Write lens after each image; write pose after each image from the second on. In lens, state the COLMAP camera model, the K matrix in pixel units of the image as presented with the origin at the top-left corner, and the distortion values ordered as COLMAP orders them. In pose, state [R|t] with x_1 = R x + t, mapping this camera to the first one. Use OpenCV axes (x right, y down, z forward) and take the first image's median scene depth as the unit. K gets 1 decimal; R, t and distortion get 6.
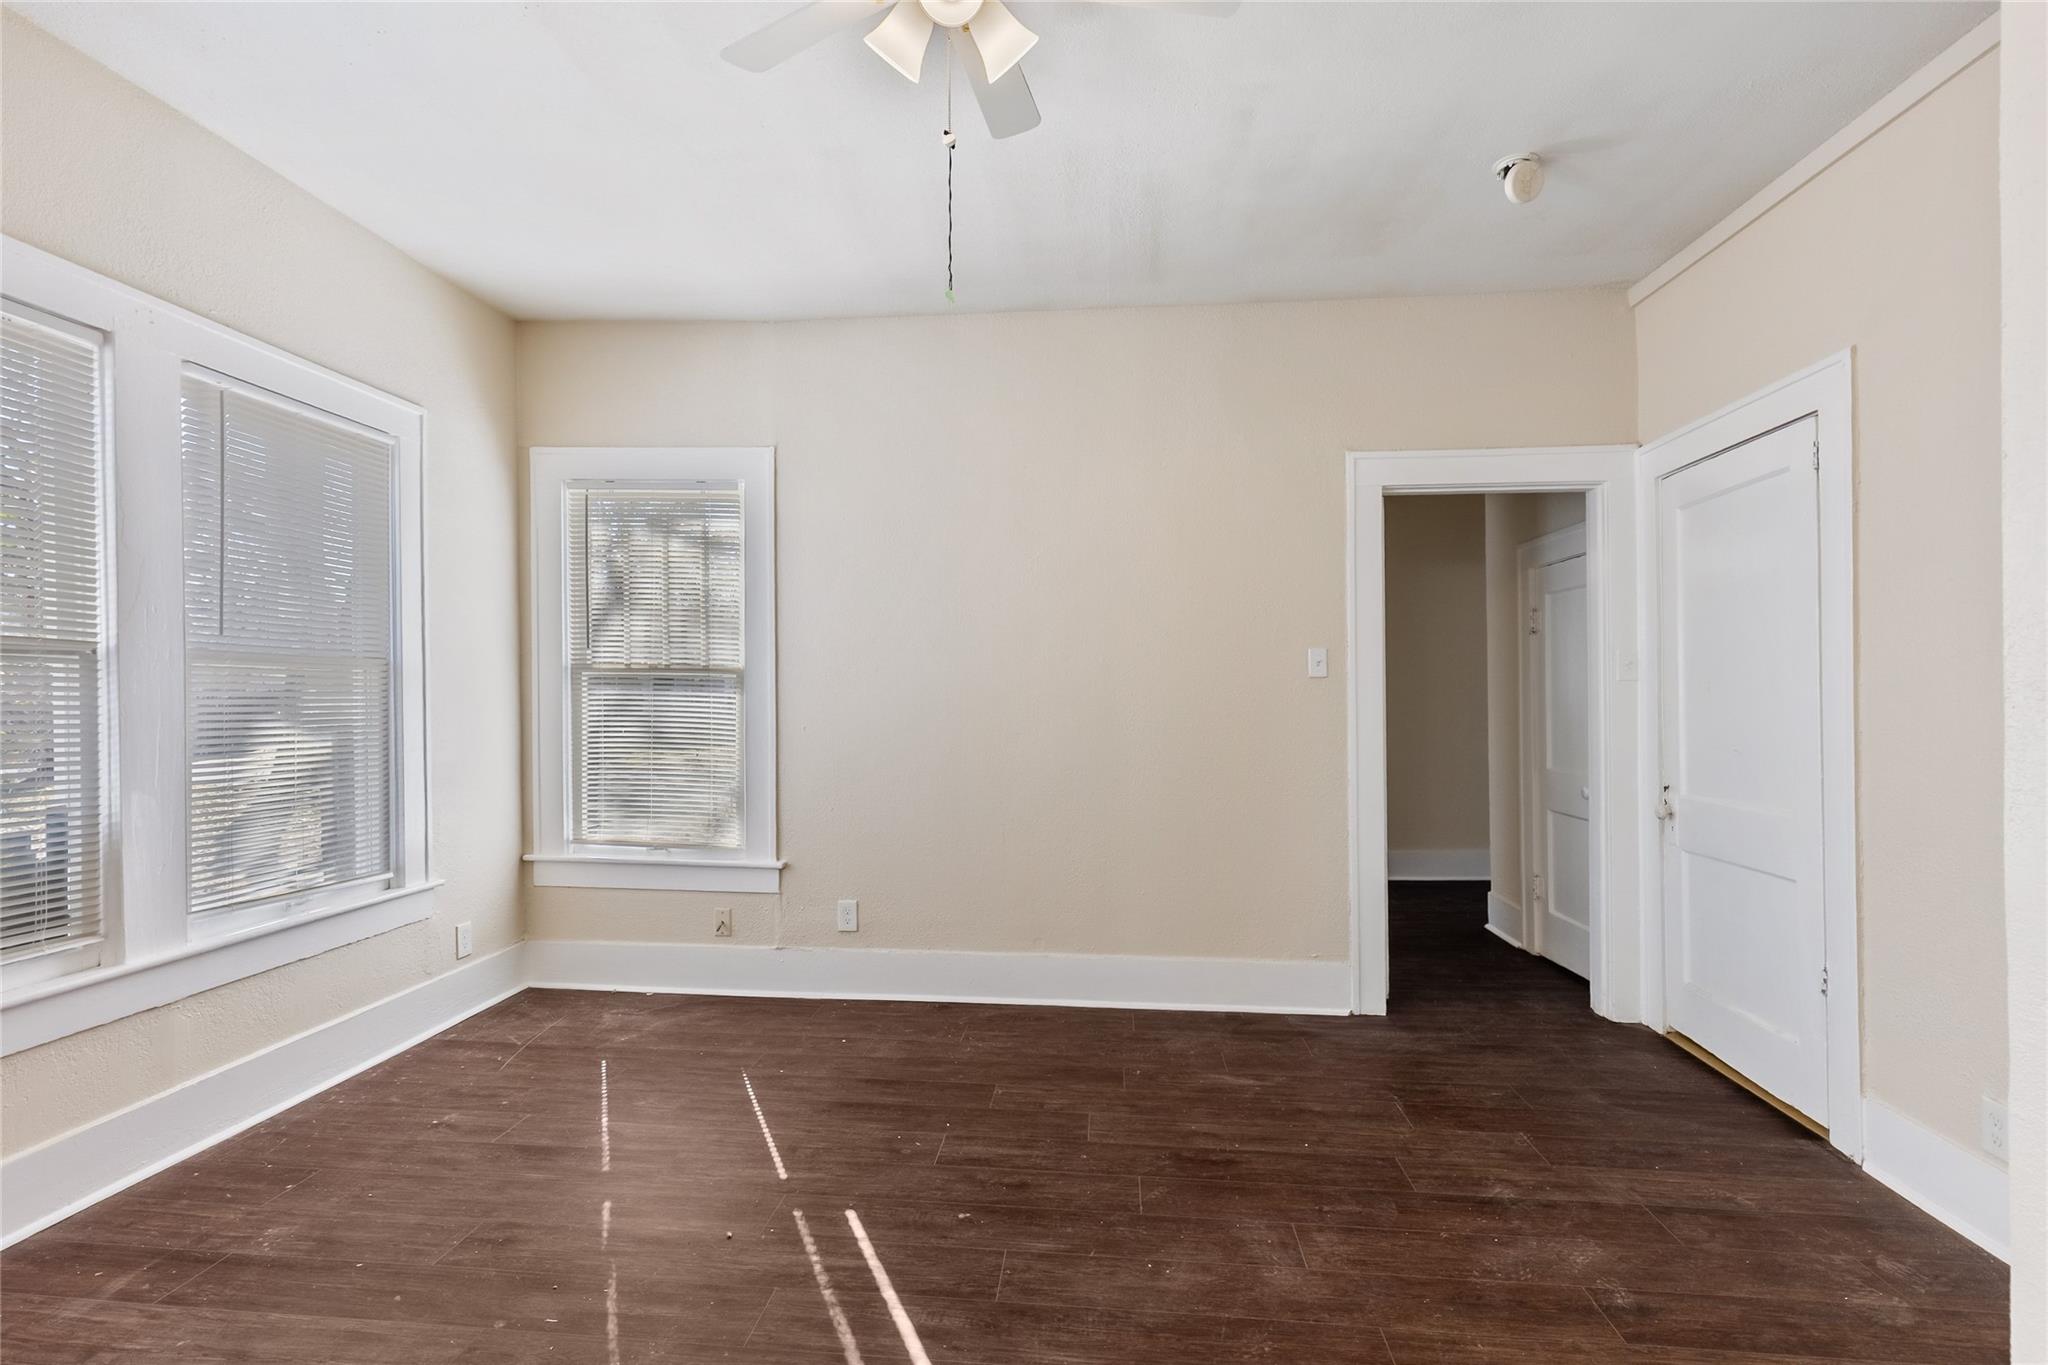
lens RADIAL K [[968.5, 0, 1023.7], [0, 968.5, 695.5], [0, 0, 1]] dist [0.003557, -0.000211]
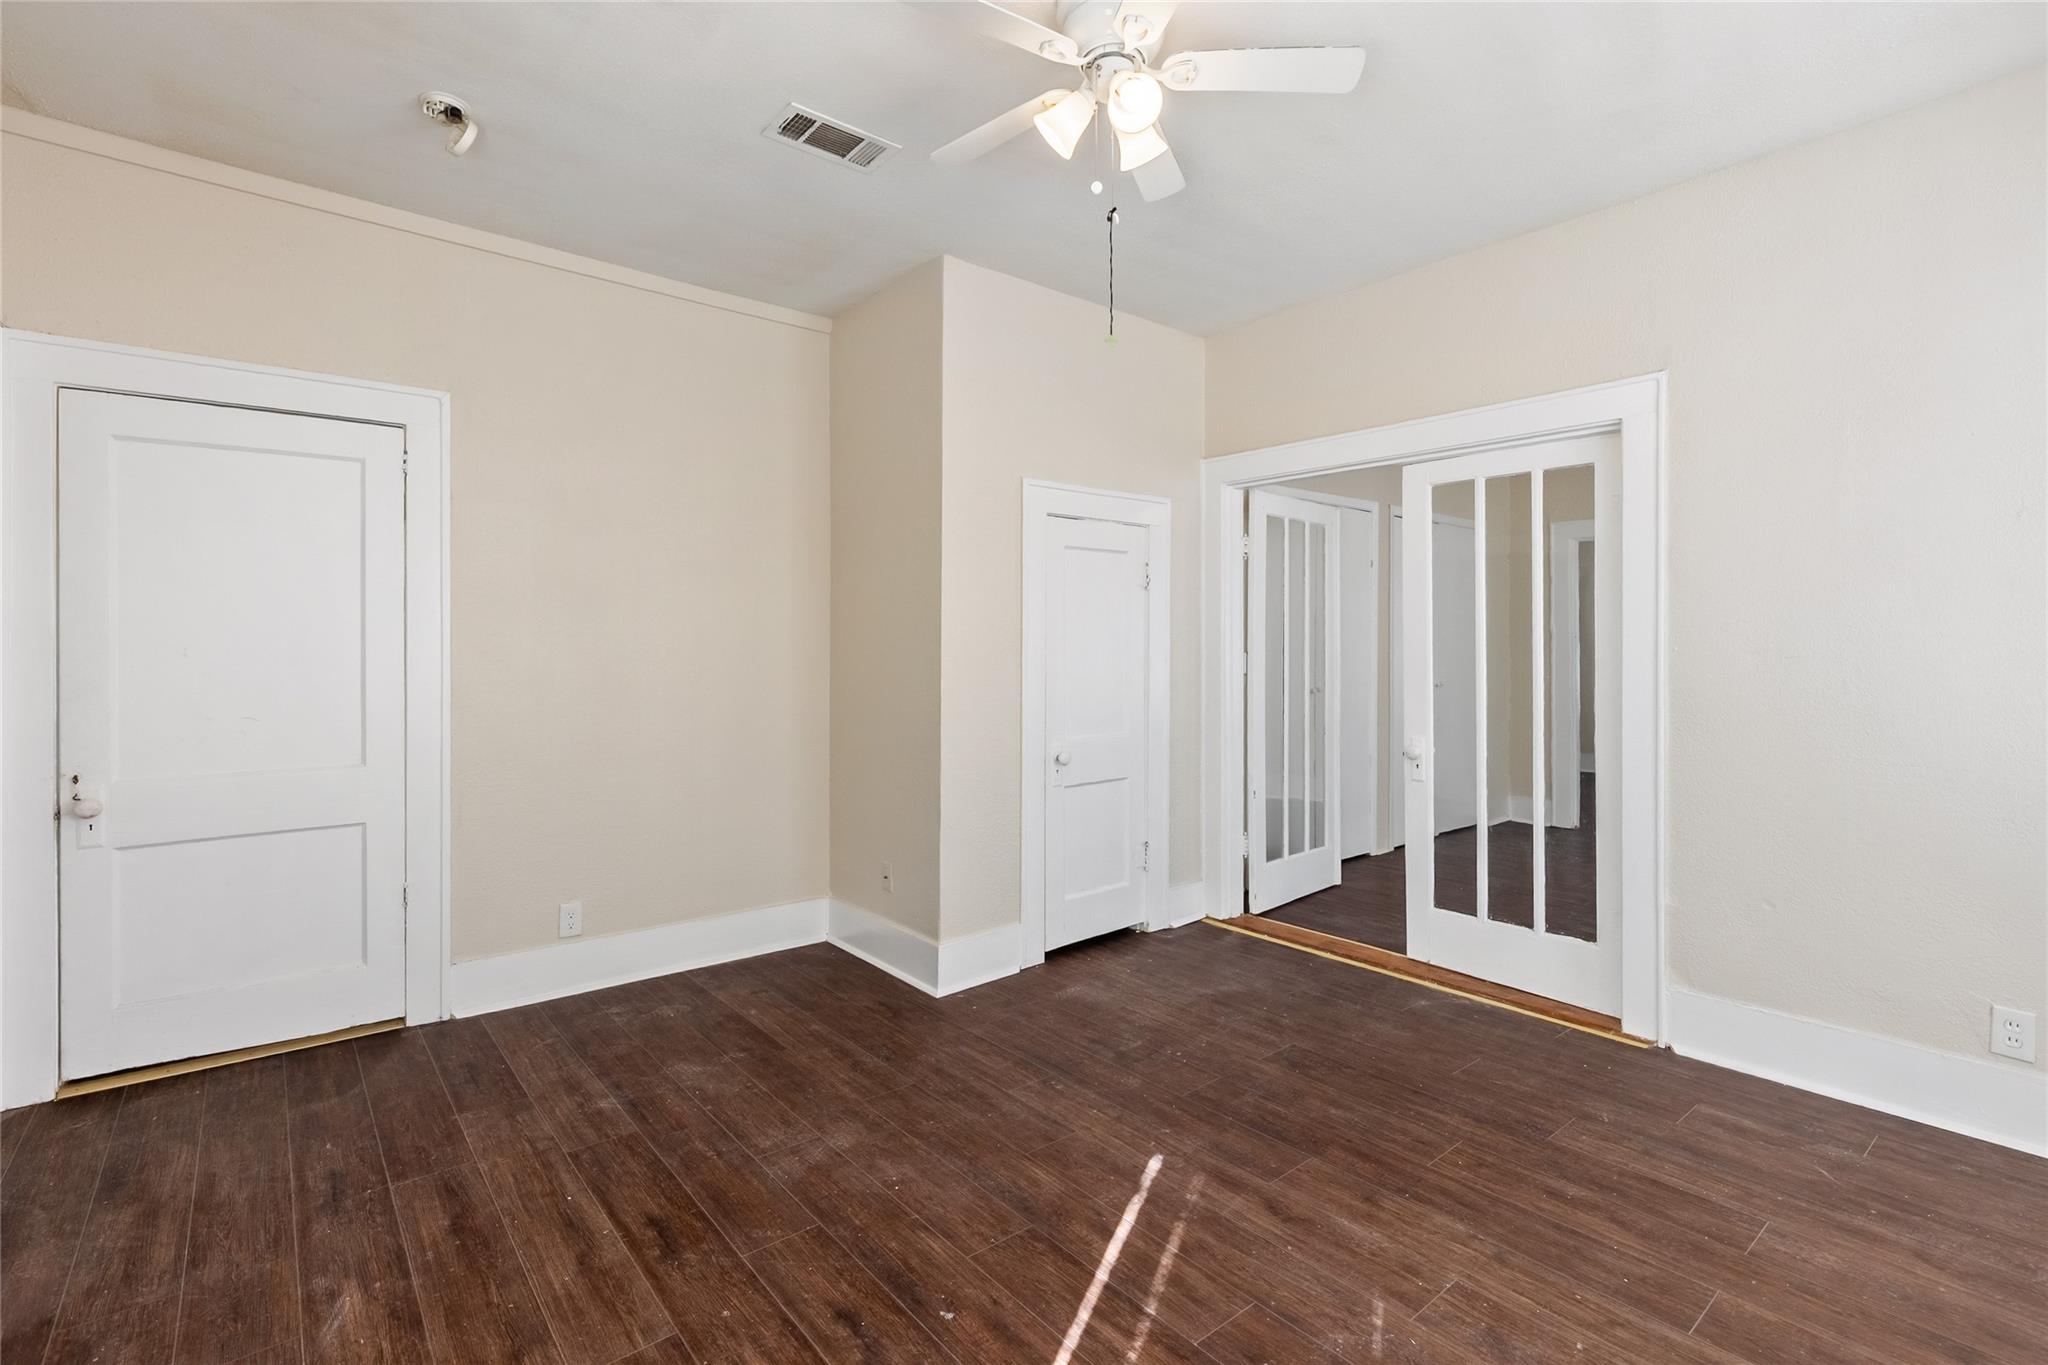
lens RADIAL K [[932.9, 0, 1041.9], [0, 932.9, 649.6], [0, 0, 1]] dist [0.004252, 0.000012]
pose [[-0.714292, 0.002417, 0.699843, -0.656264], [0.001516, 0.999997, -0.001906, -0.011649], [-0.699846, -0.000301, -0.714294, 1.488398]]
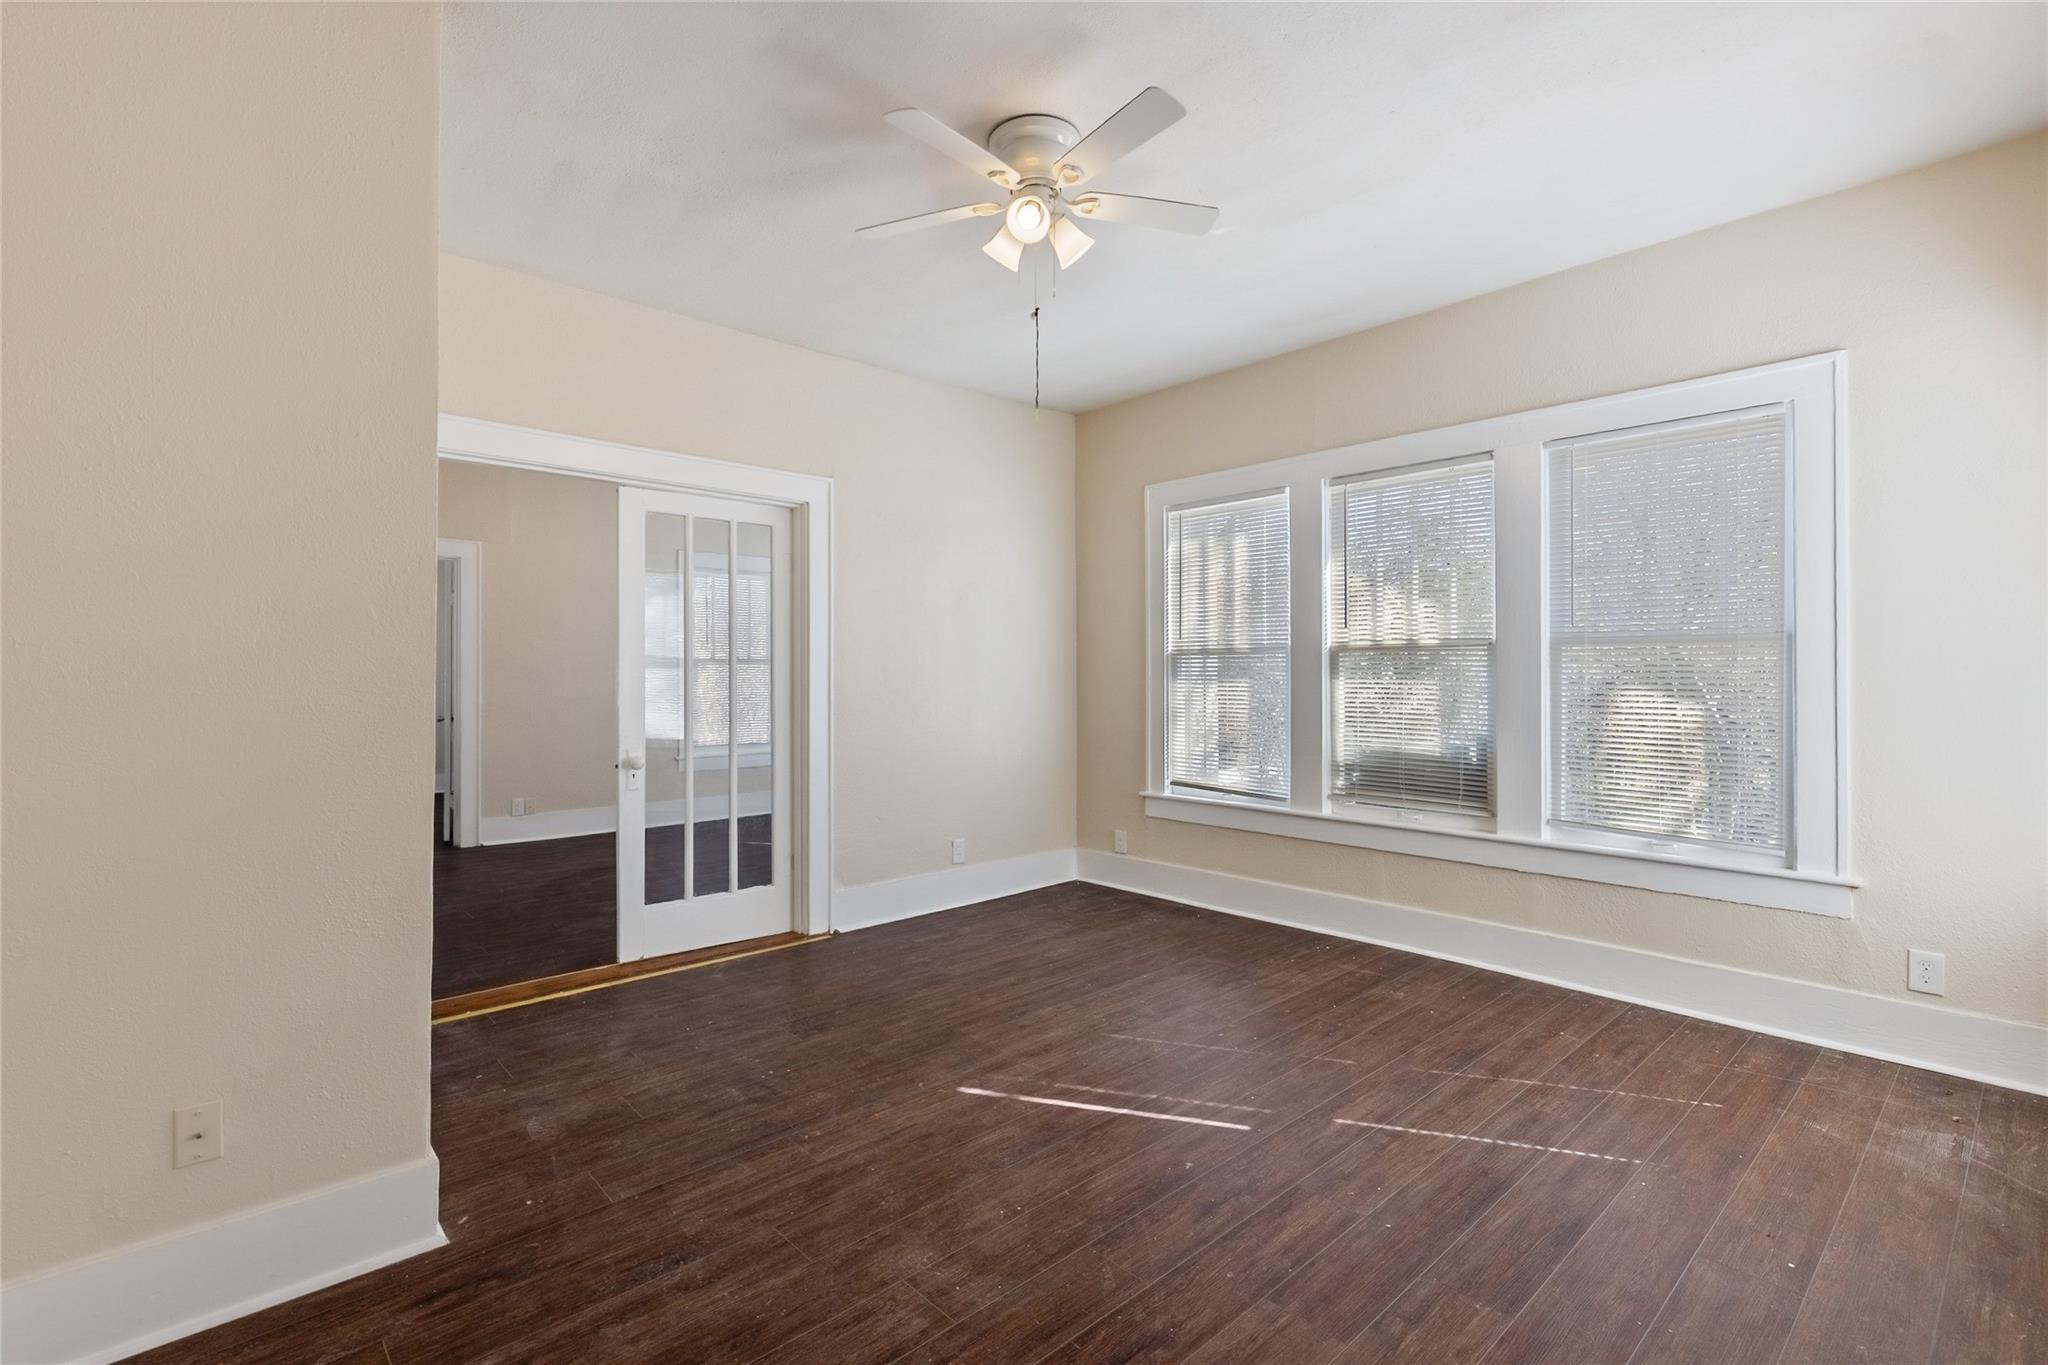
lens RADIAL K [[929.0, 0, 1021.7], [0, 929.0, 676.2], [0, 0, 1]] dist [0.007645, -0.001315]
pose [[-0.677438, 0.006765, -0.735548, 0.796308], [0.002928, 0.999975, 0.006501, -0.001517], [0.735574, 0.002251, -0.677441, 1.541362]]
